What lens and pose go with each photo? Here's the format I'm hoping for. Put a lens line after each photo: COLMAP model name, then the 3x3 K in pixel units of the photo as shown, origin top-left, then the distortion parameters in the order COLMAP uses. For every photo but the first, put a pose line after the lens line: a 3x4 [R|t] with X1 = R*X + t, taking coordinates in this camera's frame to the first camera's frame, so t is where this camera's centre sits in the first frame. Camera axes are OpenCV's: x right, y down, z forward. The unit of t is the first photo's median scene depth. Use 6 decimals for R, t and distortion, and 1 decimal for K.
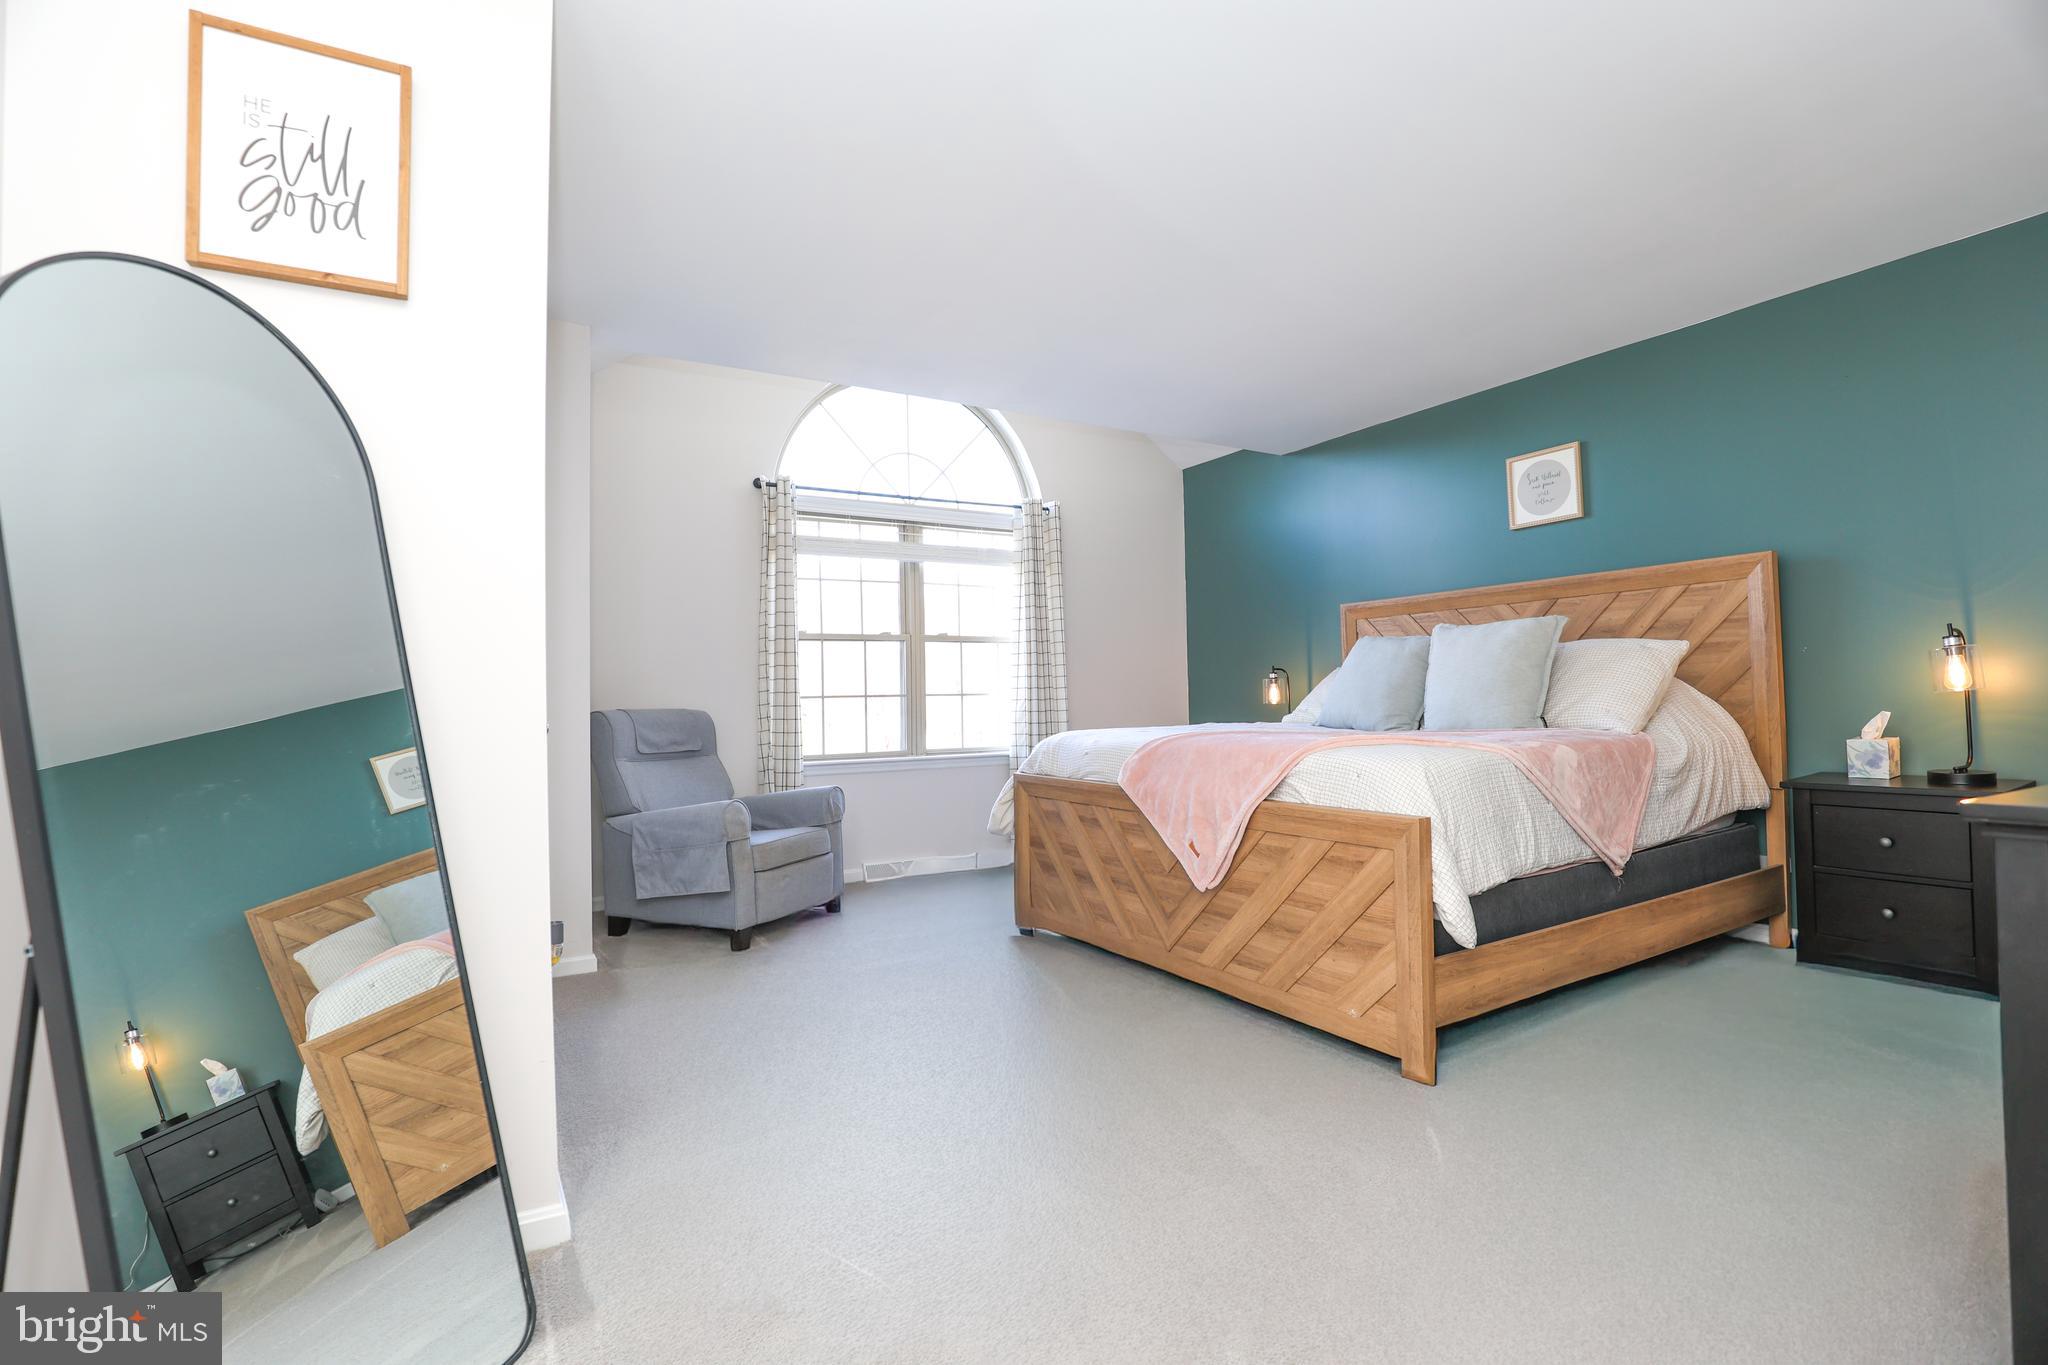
lens RADIAL K [[944.7, 0, 1032.0], [0, 944.7, 685.2], [0, 0, 1]] dist [-0.026858, 0.001143]
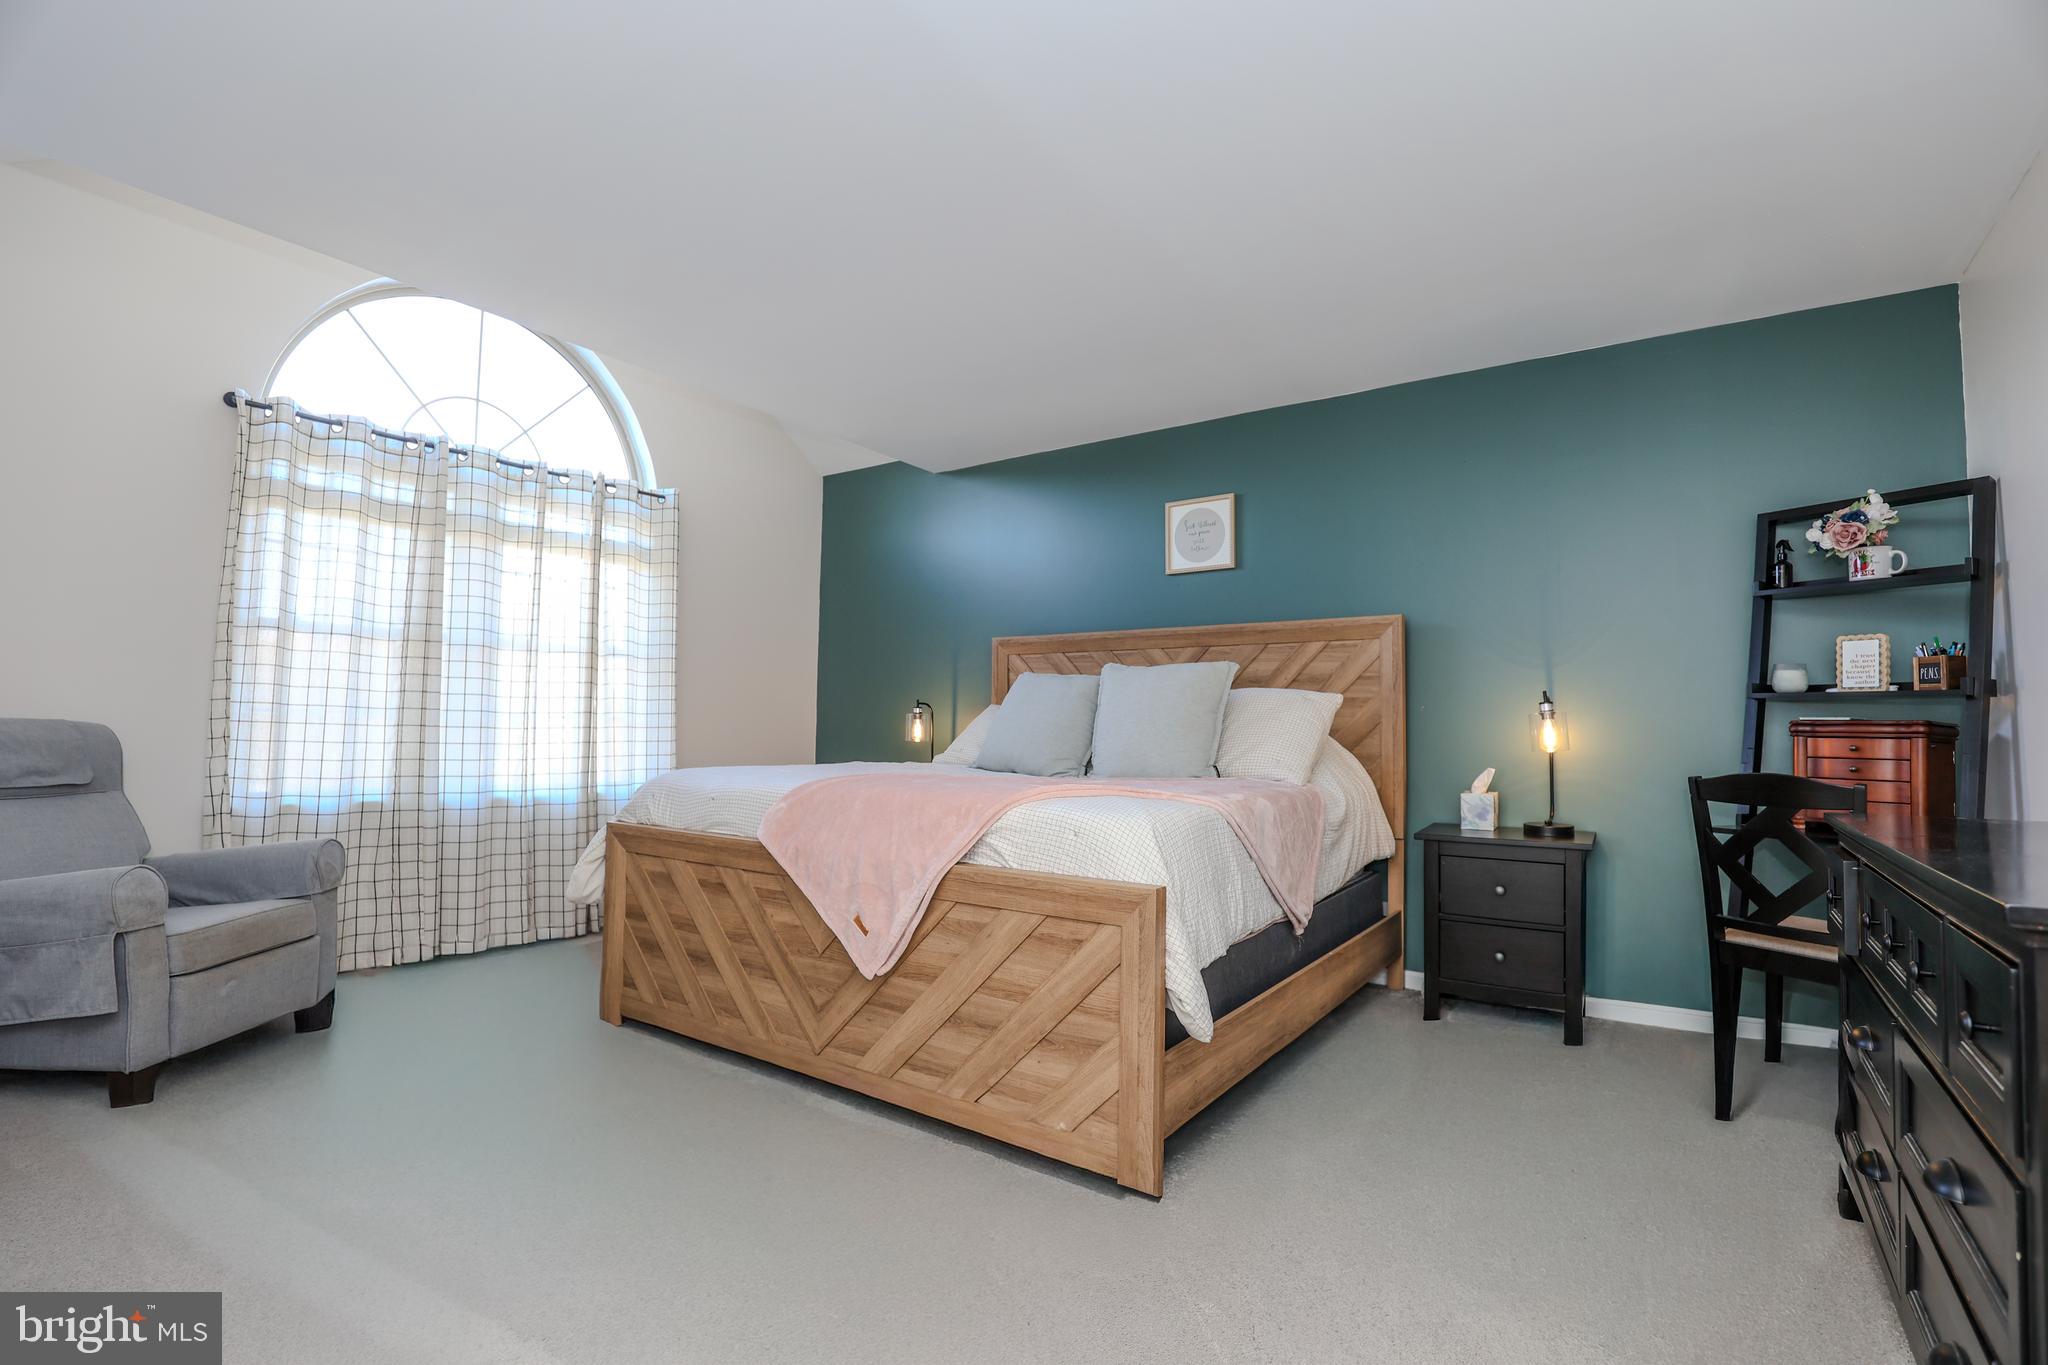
lens RADIAL K [[944.7, 0, 1032.0], [0, 944.7, 685.2], [0, 0, 1]] dist [-0.026858, 0.001143]
pose [[0.910393, 0.056540, 0.409863, -0.030807], [-0.042016, 0.998131, -0.044365, 0.002417], [-0.411606, 0.023169, 0.911067, 0.207722]]
